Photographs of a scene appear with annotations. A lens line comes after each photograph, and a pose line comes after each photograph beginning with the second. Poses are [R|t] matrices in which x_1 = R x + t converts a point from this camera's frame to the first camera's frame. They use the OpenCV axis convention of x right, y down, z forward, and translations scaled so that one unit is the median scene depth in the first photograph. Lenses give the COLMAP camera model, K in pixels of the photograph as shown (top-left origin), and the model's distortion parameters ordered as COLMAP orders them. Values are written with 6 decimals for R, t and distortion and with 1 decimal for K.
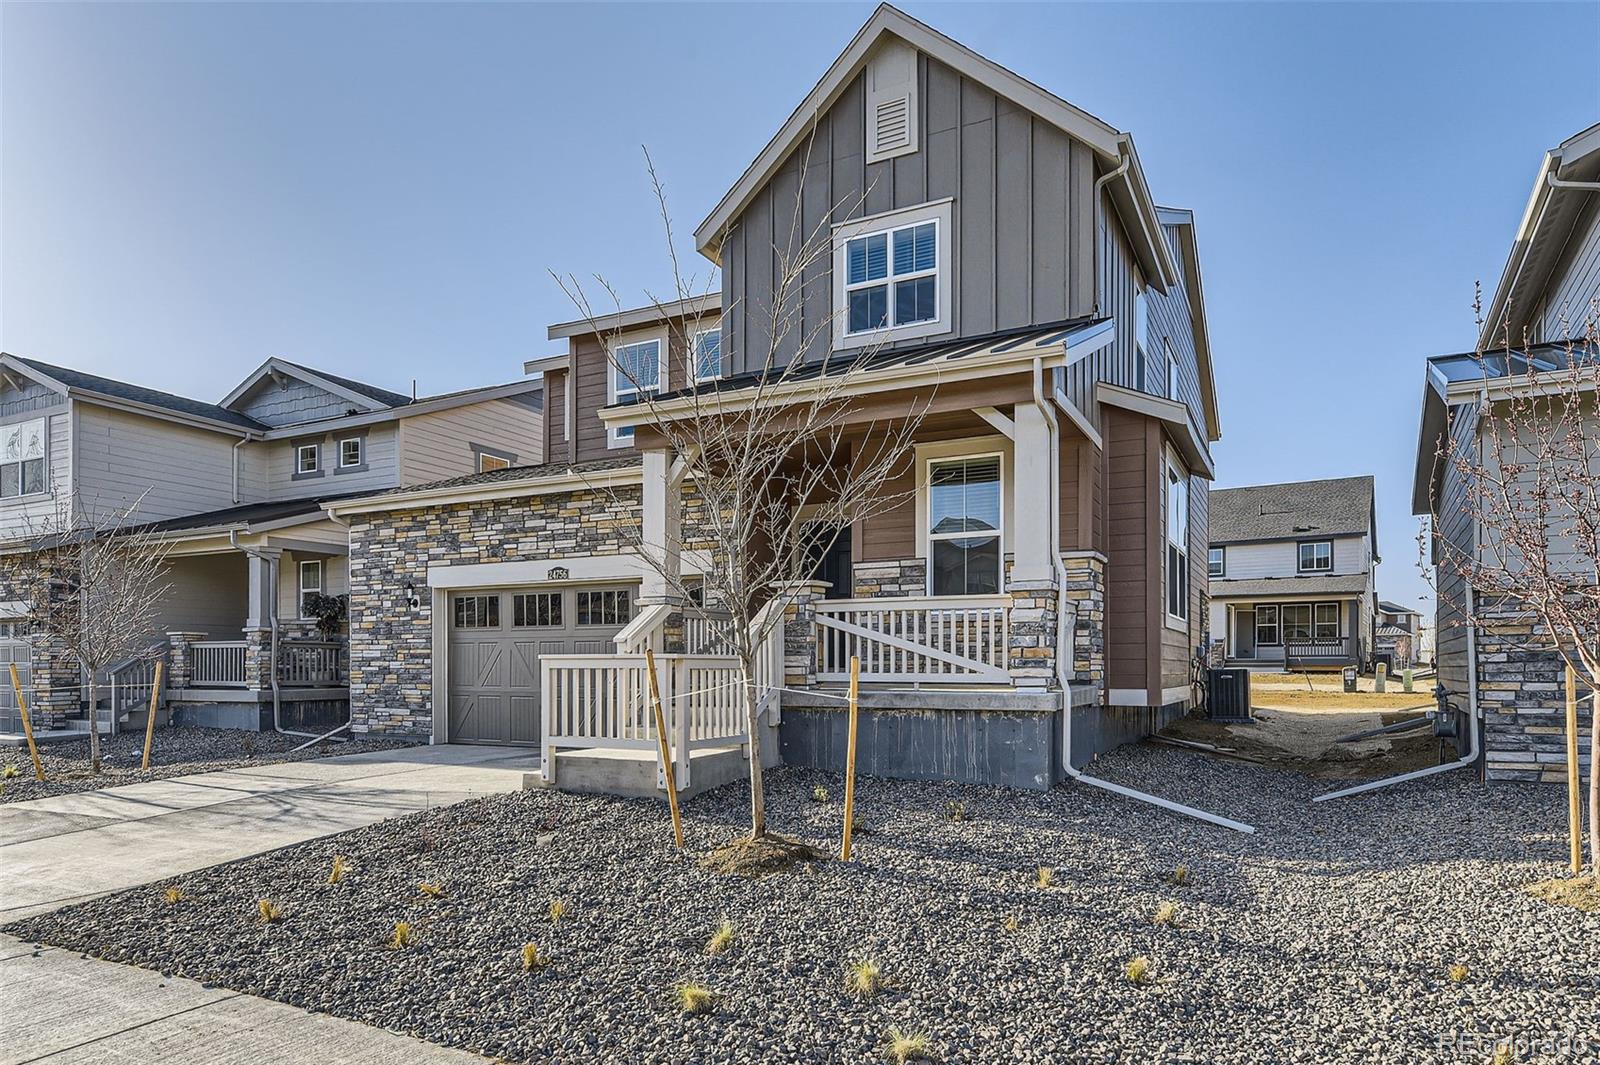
lens RADIAL K [[837.9, 0, 771.6], [0, 837.9, 669.8], [0, 0, 1]] dist [0.005468, 0.000396]
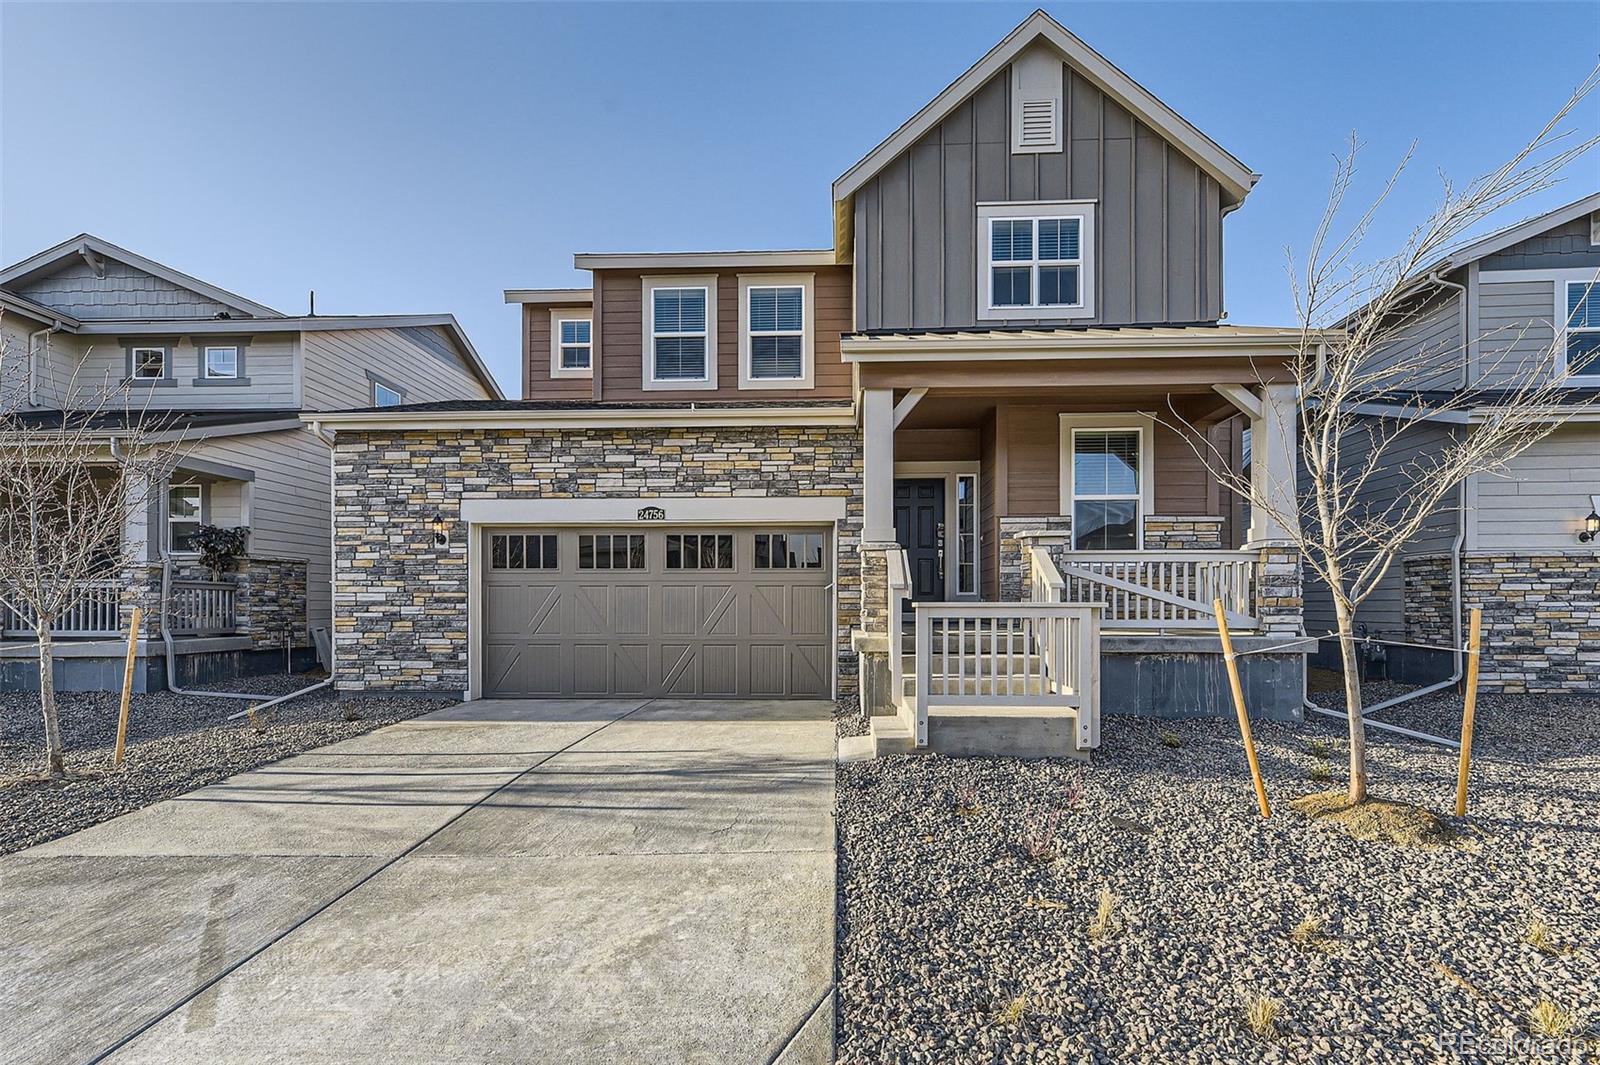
lens RADIAL K [[677.3, 0, 771.6], [0, 677.3, 605.4], [0, 0, 1]] dist [0.008651, -0.001680]
pose [[0.926366, 0.000583, 0.376625, -0.413624], [0.001880, 0.999979, -0.006172, -0.006779], [-0.376621, 0.006425, 0.926345, 0.242825]]
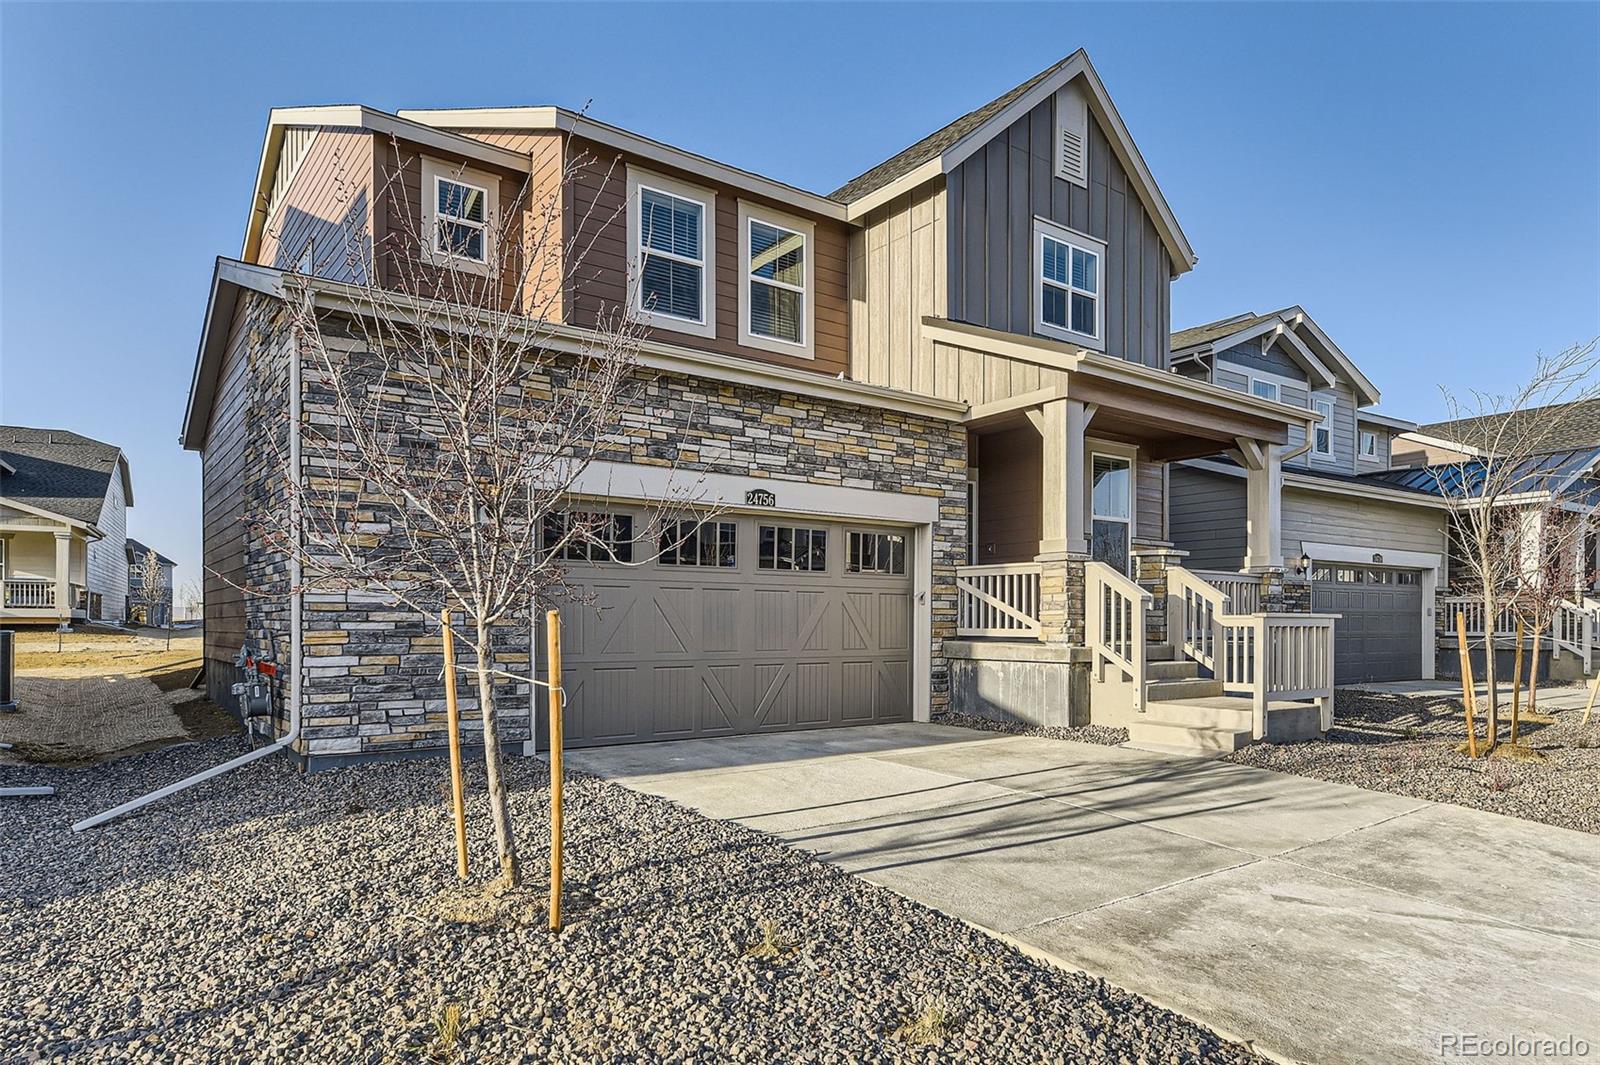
lens RADIAL K [[959.7, 0, 681.8], [0, 959.7, 627.5], [0, 0, 1]] dist [0.006503, -0.003701]
pose [[0.520569, -0.002072, 0.853817, -1.009803], [0.000700, 0.999998, 0.002000, -0.001954], [-0.853819, -0.000443, 0.520570, 0.613708]]
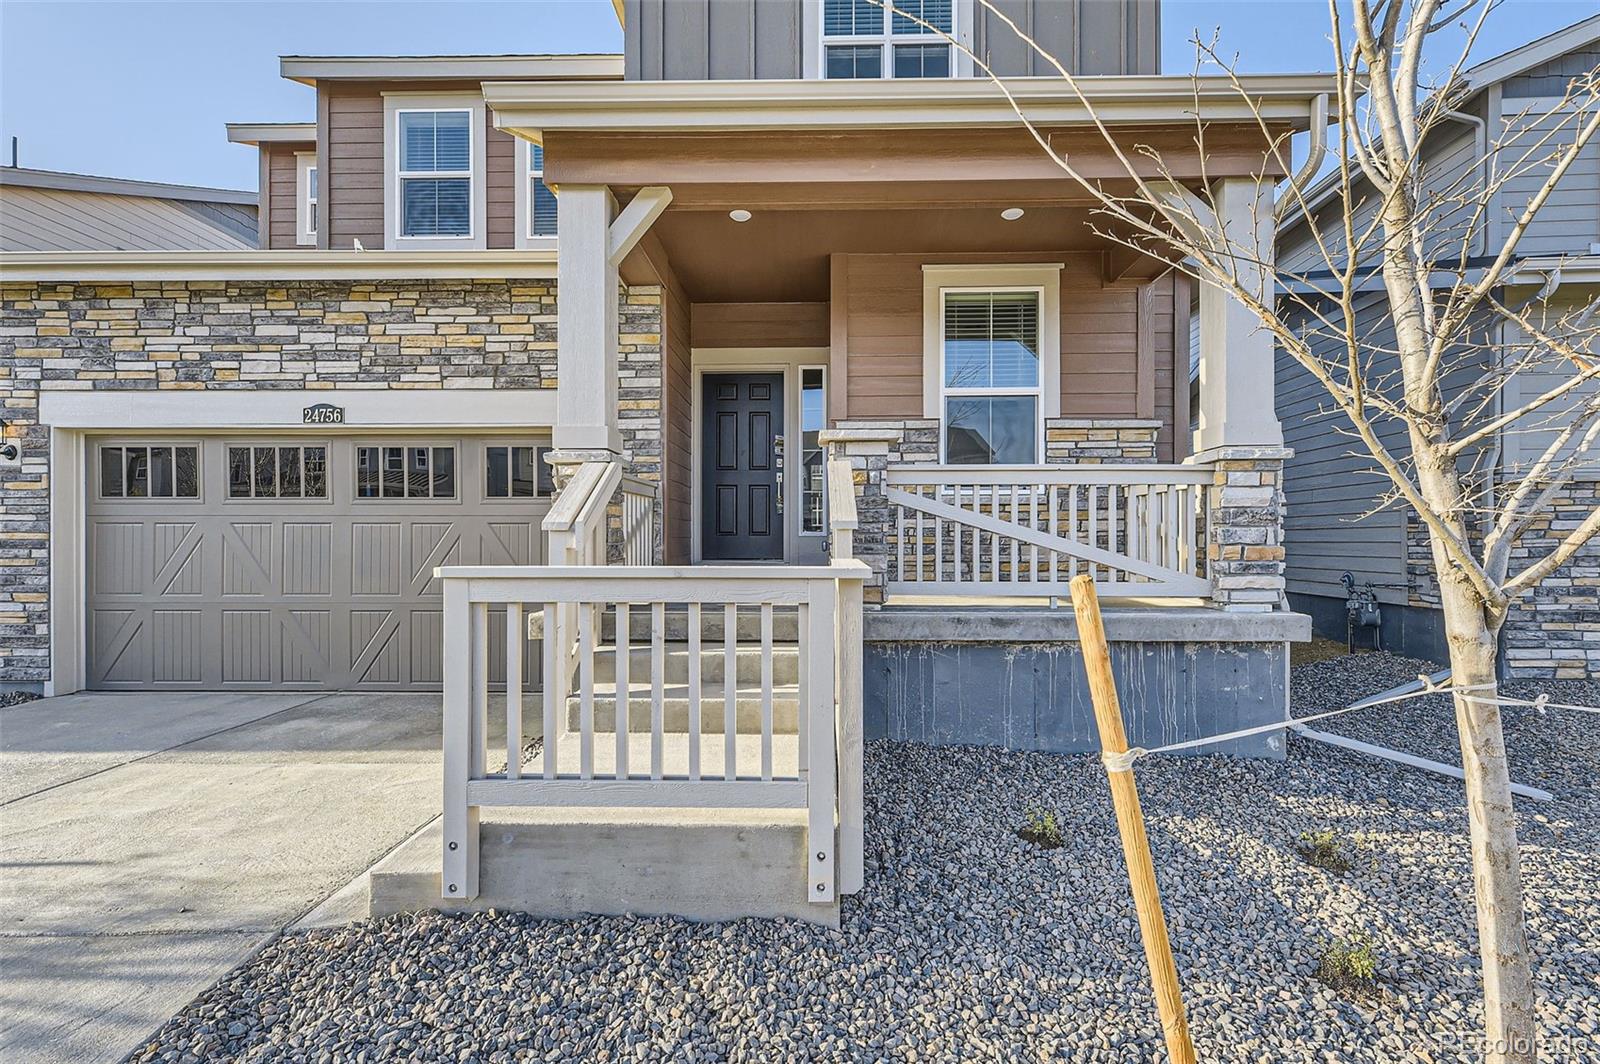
lens RADIAL K [[677.3, 0, 765.1], [0, 677.3, 541.3], [0, 0, 1]] dist [0.008651, -0.001680]
pose [[0.911197, -0.000933, 0.411969, -0.162510], [0.002612, 0.999990, -0.003512, -0.017167], [-0.411962, 0.004276, 0.911191, 0.400364]]
